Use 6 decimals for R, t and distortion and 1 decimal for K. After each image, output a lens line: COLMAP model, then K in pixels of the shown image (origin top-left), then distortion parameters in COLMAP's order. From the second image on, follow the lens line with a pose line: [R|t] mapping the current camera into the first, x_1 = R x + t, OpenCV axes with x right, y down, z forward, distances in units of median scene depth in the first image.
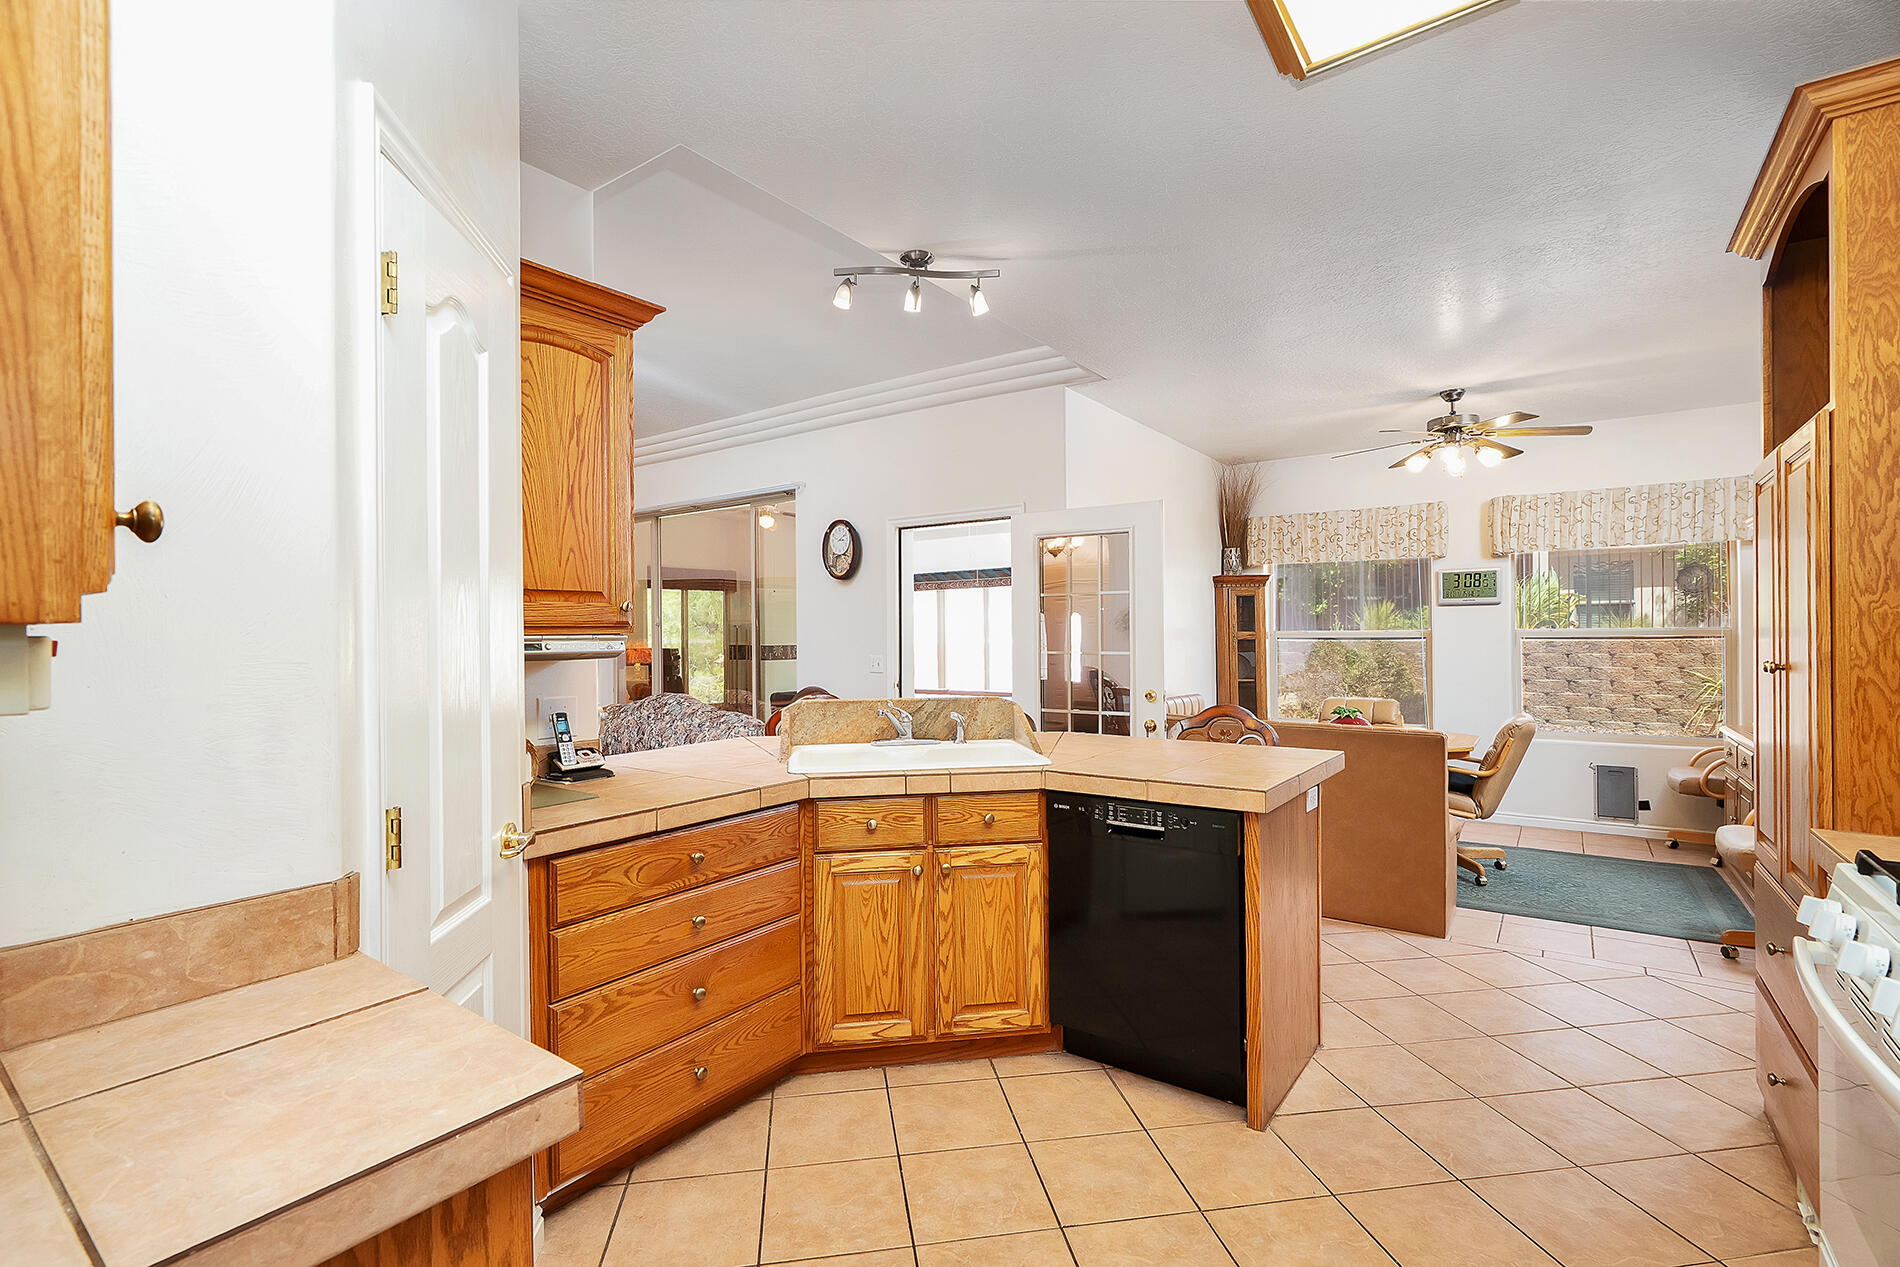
lens RADIAL K [[870.2, 0, 935.7], [0, 870.2, 630.2], [0, 0, 1]] dist [-0.008082, 0.001543]
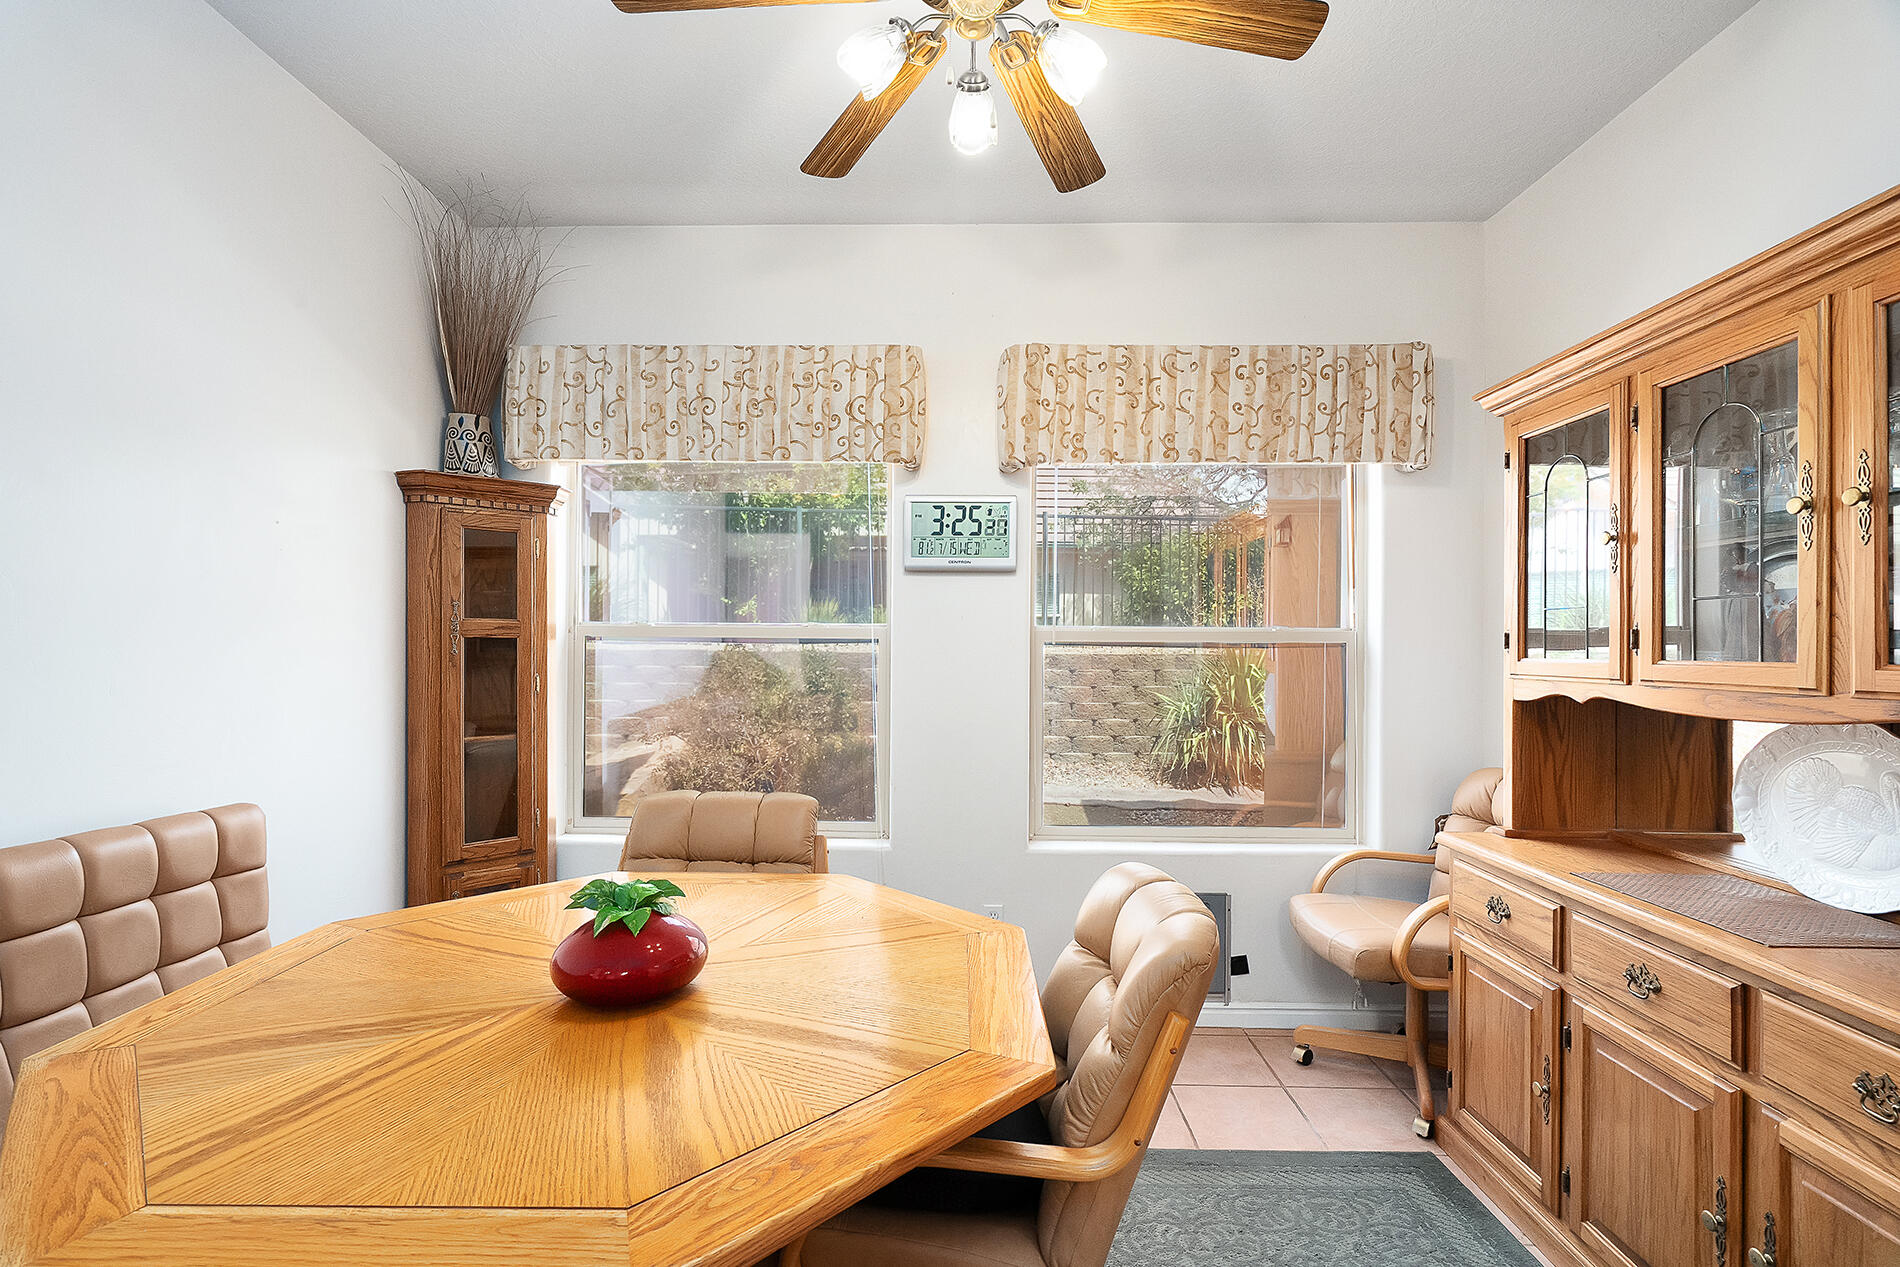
lens RADIAL K [[870.2, 0, 954.0], [0, 870.2, 638.0], [0, 0, 1]] dist [-0.008082, 0.001543]
pose [[0.821067, 0.021525, 0.570426, 0.304845], [-0.017751, 0.999768, -0.012176, 0.011969], [-0.570556, -0.000129, 0.821259, 0.545776]]
